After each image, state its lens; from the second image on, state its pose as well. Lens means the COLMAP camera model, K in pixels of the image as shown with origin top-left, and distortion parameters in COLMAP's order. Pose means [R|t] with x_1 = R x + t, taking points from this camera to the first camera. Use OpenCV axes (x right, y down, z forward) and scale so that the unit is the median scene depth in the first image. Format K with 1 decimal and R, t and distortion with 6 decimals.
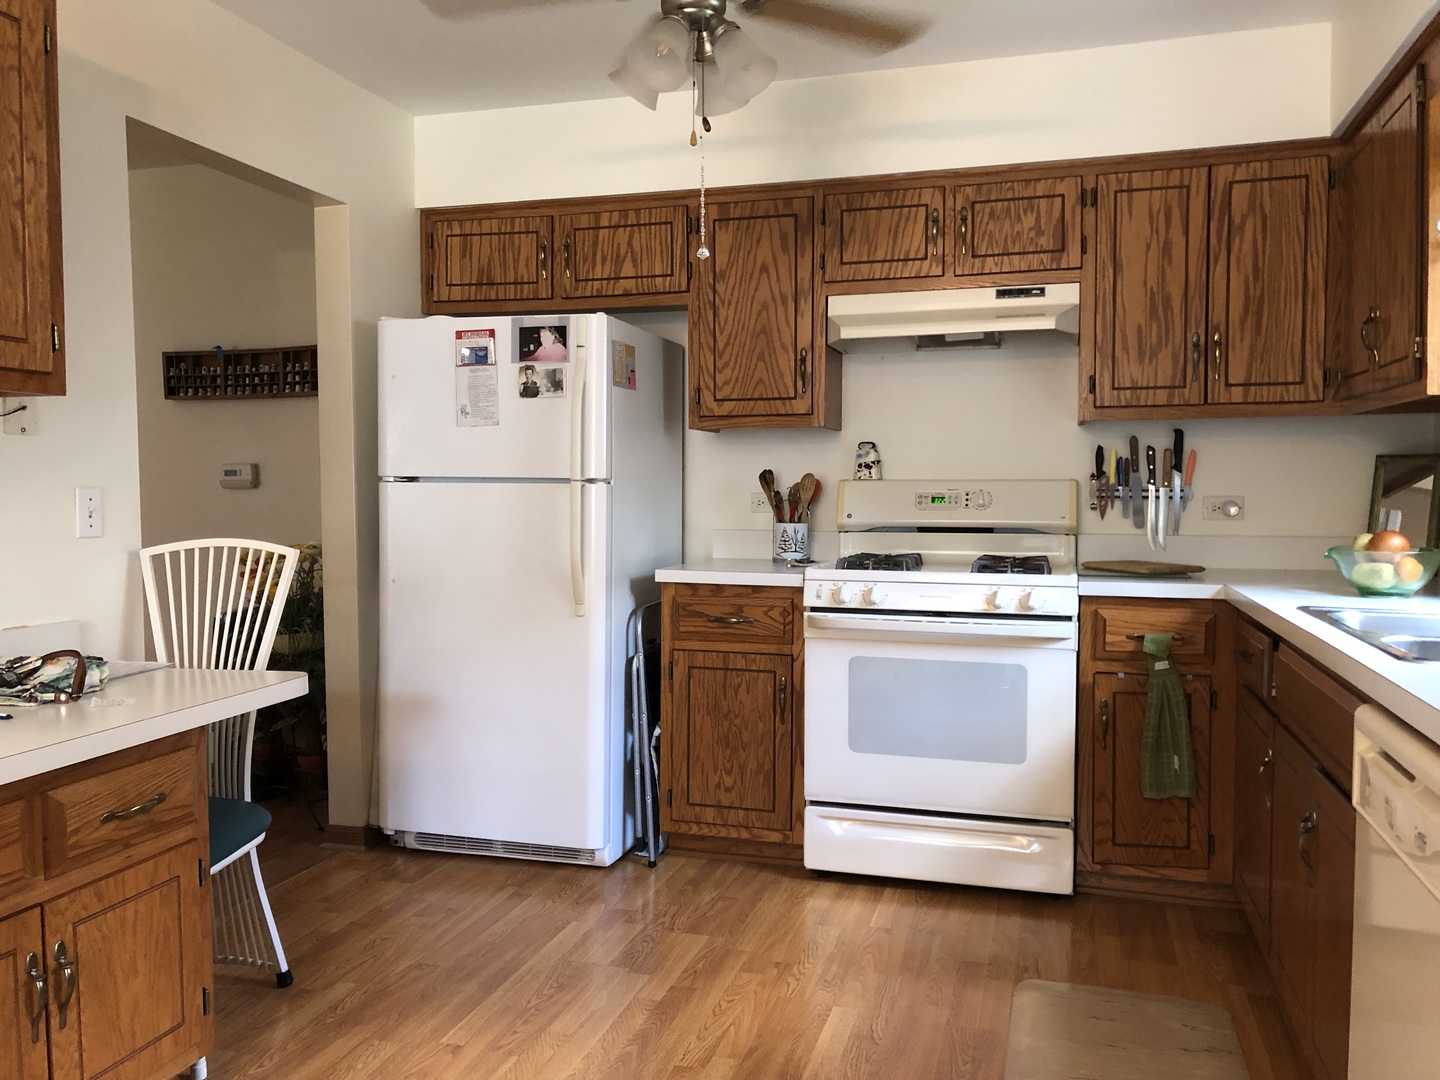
lens RADIAL K [[1173.7, 0, 713.3], [0, 1173.7, 538.5], [0, 0, 1]] dist [0.043028, -0.044230]
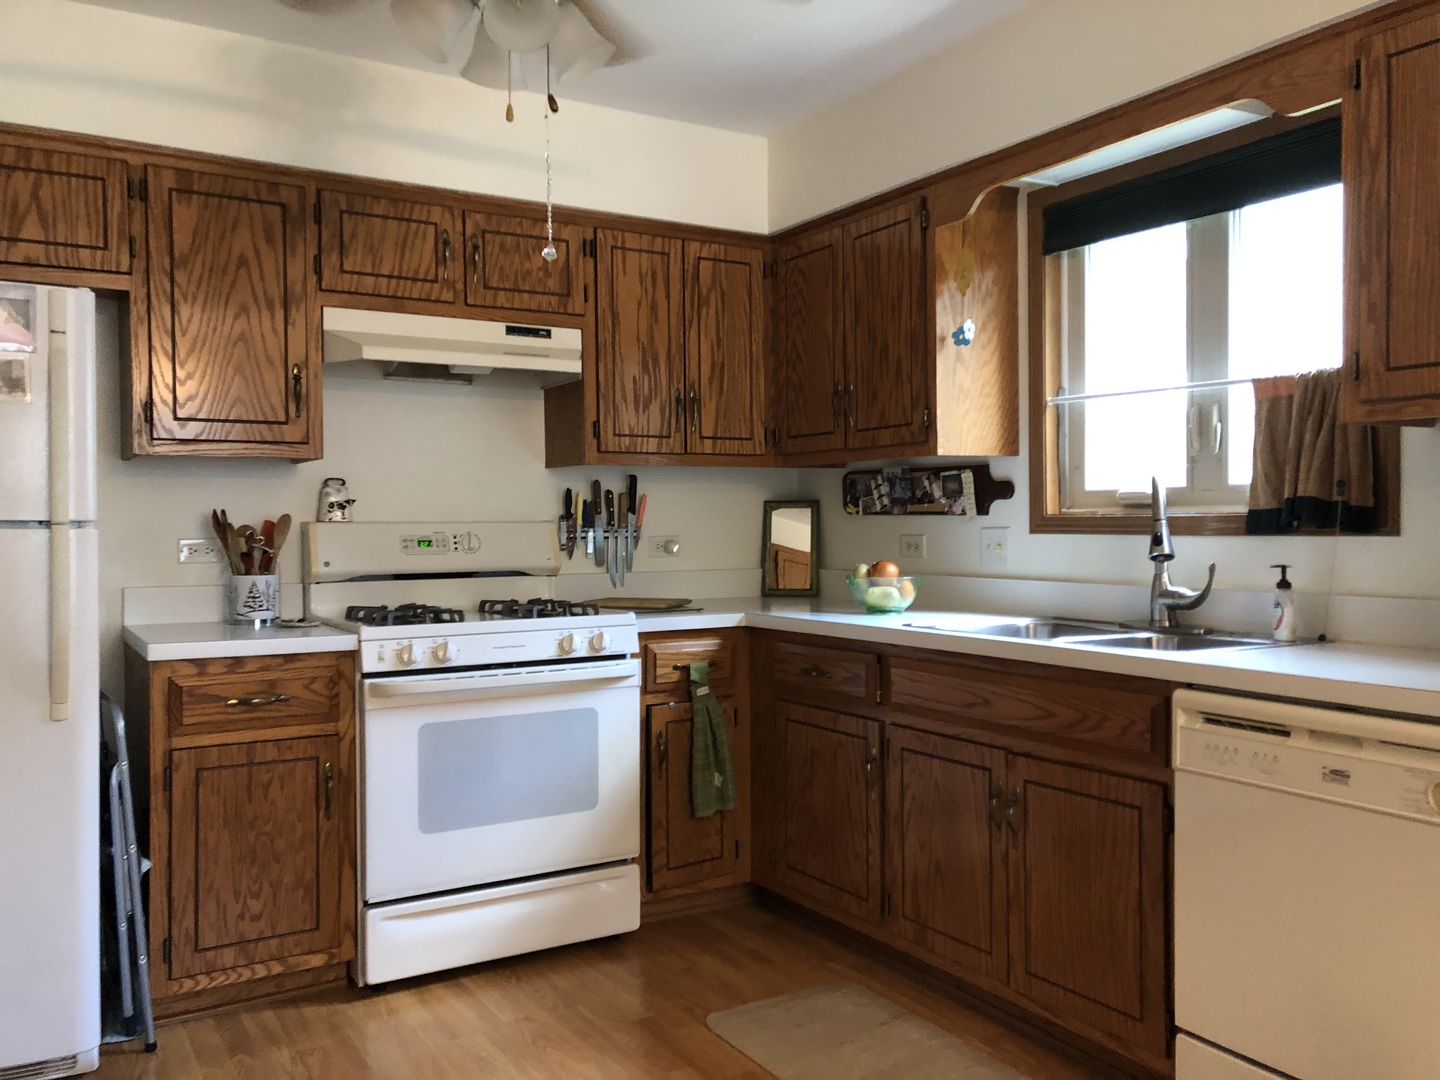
lens RADIAL K [[1173.7, 0, 727.6], [0, 1173.7, 538.3], [0, 0, 1]] dist [0.043028, -0.044230]
pose [[0.665078, -0.014081, 0.746641, -0.365576], [0.040291, 0.999043, -0.017049, -0.012867], [-0.745686, 0.041422, 0.665009, 0.231940]]
